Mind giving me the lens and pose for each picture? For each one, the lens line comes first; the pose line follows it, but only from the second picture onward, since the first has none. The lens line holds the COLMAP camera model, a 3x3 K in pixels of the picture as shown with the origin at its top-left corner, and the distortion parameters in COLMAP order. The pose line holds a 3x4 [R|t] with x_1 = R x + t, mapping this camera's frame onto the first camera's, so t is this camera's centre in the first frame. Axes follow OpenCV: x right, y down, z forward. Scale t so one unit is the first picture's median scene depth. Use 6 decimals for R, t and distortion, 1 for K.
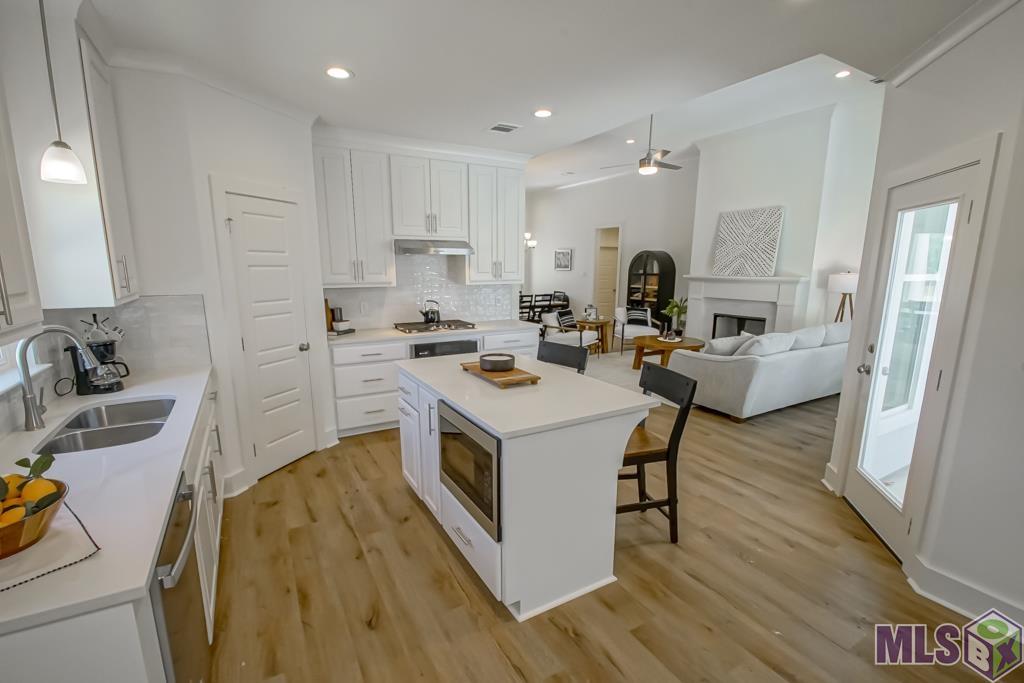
lens RADIAL K [[446.8, 0, 500.1], [0, 446.8, 341.0], [0, 0, 1]] dist [0.019201, -0.000057]
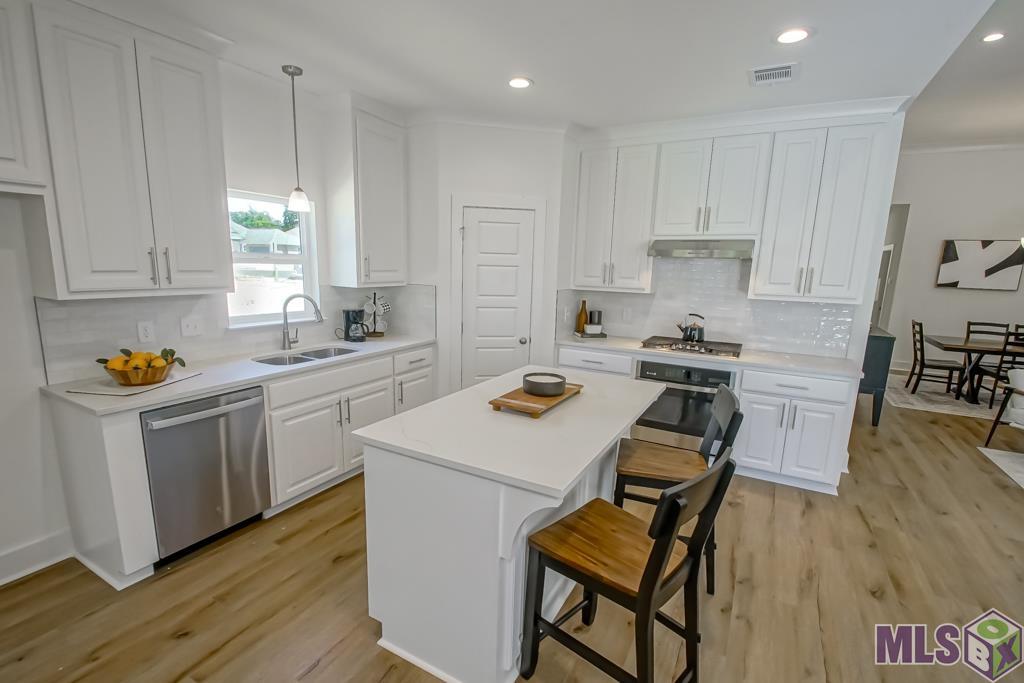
lens RADIAL K [[466.2, 0, 511.8], [0, 466.2, 345.0], [0, 0, 1]] dist [0.002136, -0.003929]
pose [[0.536009, 0.156302, -0.829617, 0.406940], [-0.168167, 0.982785, 0.076507, -0.048016], [0.827293, 0.098506, 0.553066, 0.286682]]
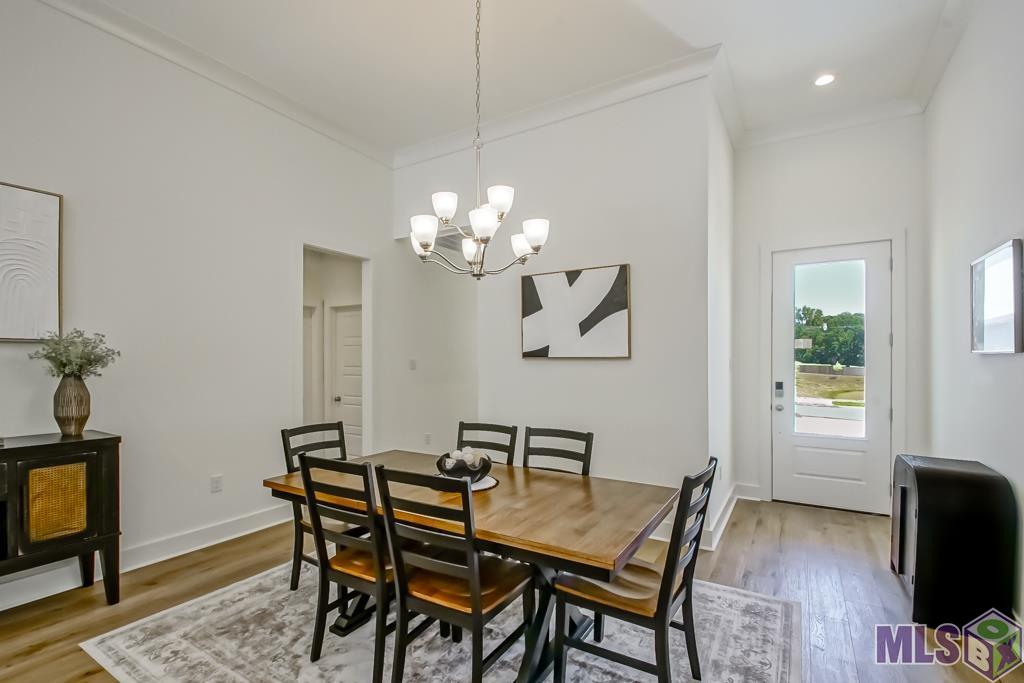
lens RADIAL K [[466.2, 0, 510.5], [0, 466.2, 348.9], [0, 0, 1]] dist [0.002136, -0.003929]
pose [[0.509857, -0.031844, -0.859670, 0.599183], [-0.142054, 0.982479, -0.120643, -0.296308], [0.848450, 0.183630, 0.496400, 2.055432]]
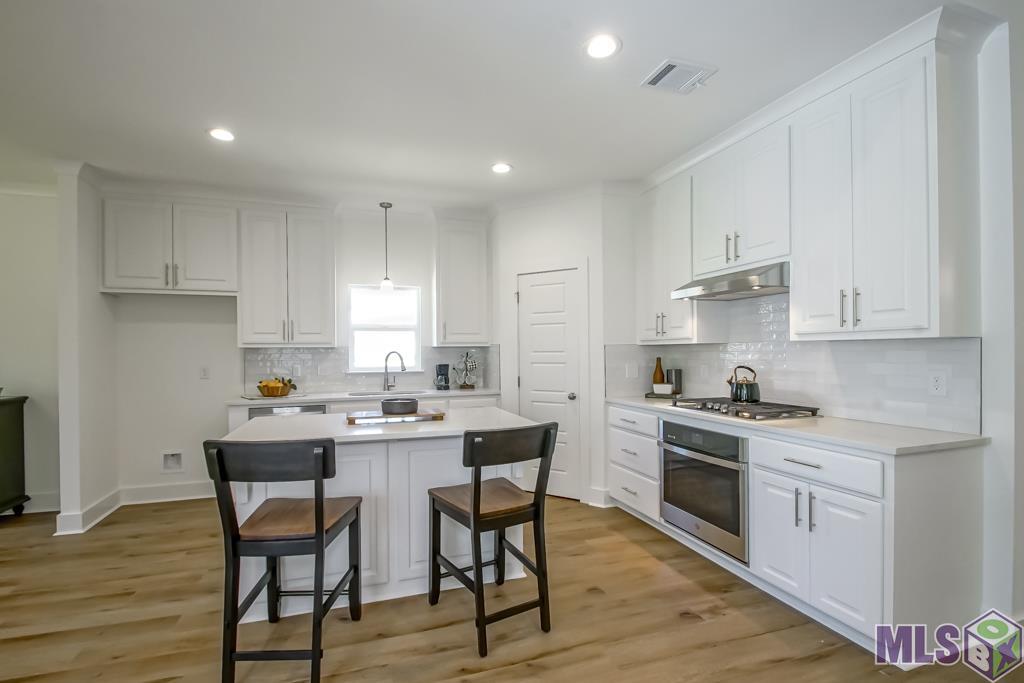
lens RADIAL K [[466.2, 0, 507.6], [0, 466.2, 351.2], [0, 0, 1]] dist [0.002136, -0.003929]
pose [[-0.174484, -0.002351, -0.984657, 0.584937], [-0.158767, 0.986980, 0.025777, -0.081508], [0.971776, 0.160829, -0.172585, 0.848770]]
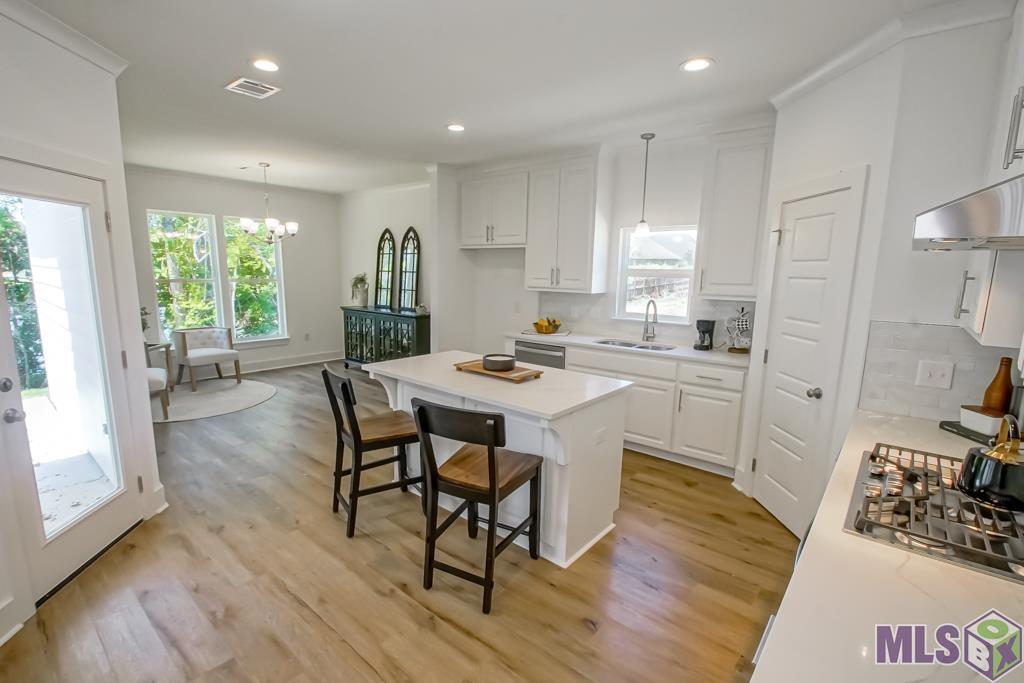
lens RADIAL K [[466.2, 0, 503.0], [0, 466.2, 349.9], [0, 0, 1]] dist [0.002136, -0.003929]
pose [[-0.931017, 0.035587, -0.363238, 0.236529], [-0.087639, 0.944320, 0.317143, -0.199597], [0.354299, 0.327099, -0.876058, 1.200449]]
